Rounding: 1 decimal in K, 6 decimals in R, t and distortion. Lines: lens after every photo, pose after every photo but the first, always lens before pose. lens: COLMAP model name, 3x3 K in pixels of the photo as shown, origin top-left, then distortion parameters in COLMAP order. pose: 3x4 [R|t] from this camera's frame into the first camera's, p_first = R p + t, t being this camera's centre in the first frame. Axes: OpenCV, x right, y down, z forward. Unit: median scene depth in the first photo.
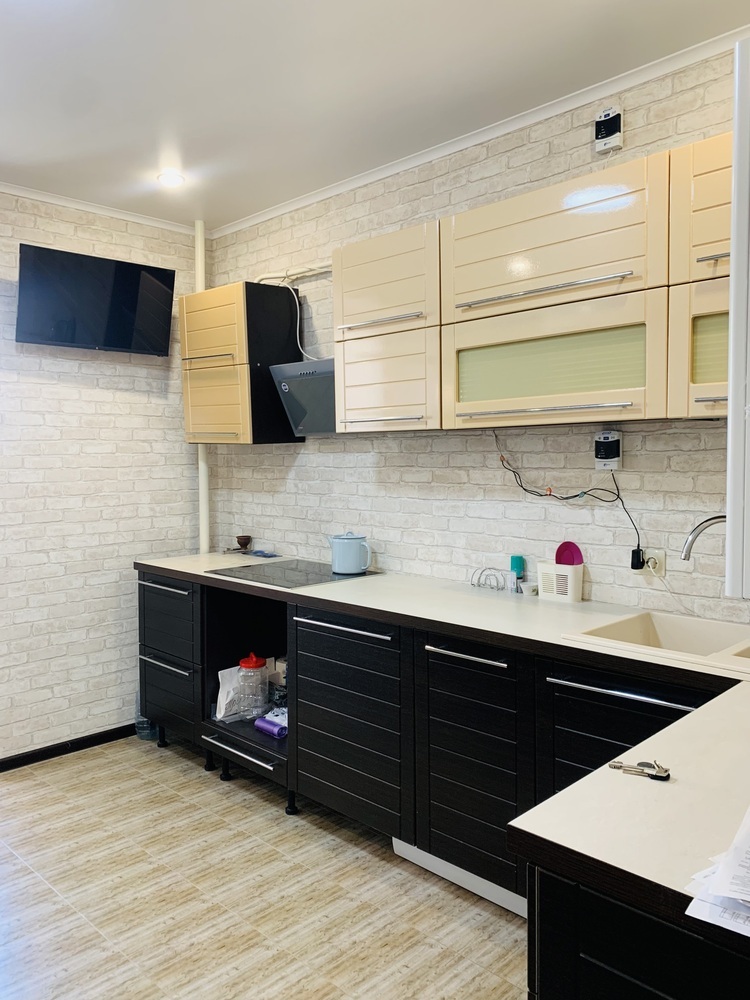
lens RADIAL K [[768.3, 0, 376.9], [0, 768.3, 497.8], [0, 0, 1]] dist [0.026736, -0.013846]
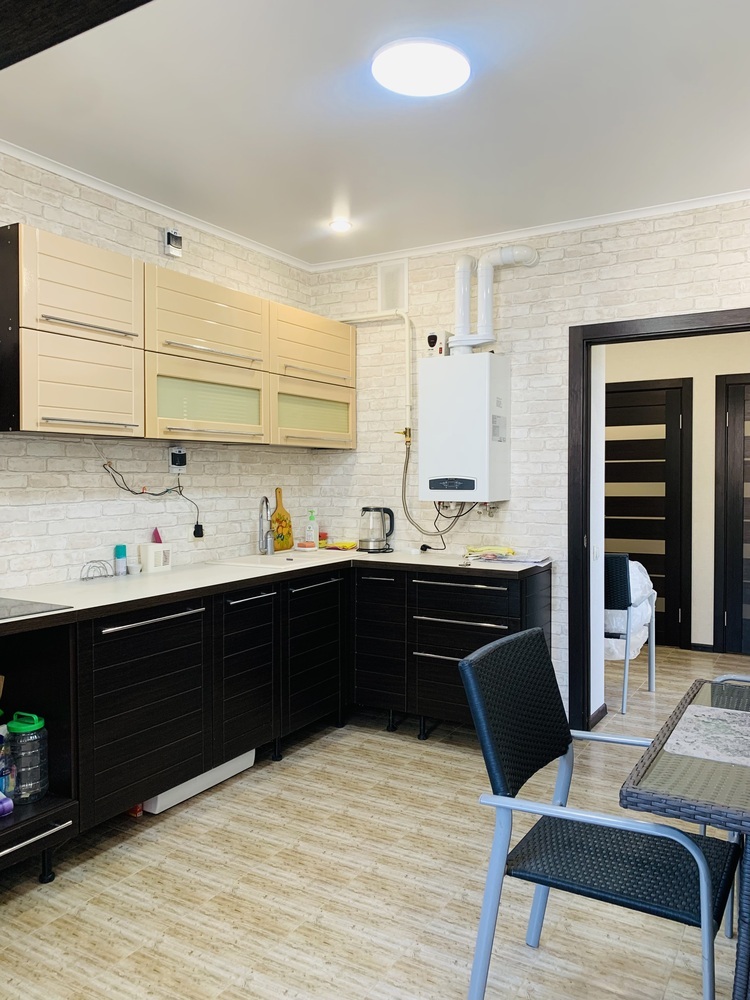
lens RADIAL K [[768.3, 0, 376.1], [0, 768.3, 499.7], [0, 0, 1]] dist [0.026736, -0.013846]
pose [[-0.244792, -0.021034, 0.969347, -1.123420], [0.059043, 0.997586, 0.036557, -0.016300], [-0.967776, 0.066182, -0.242959, 0.928786]]
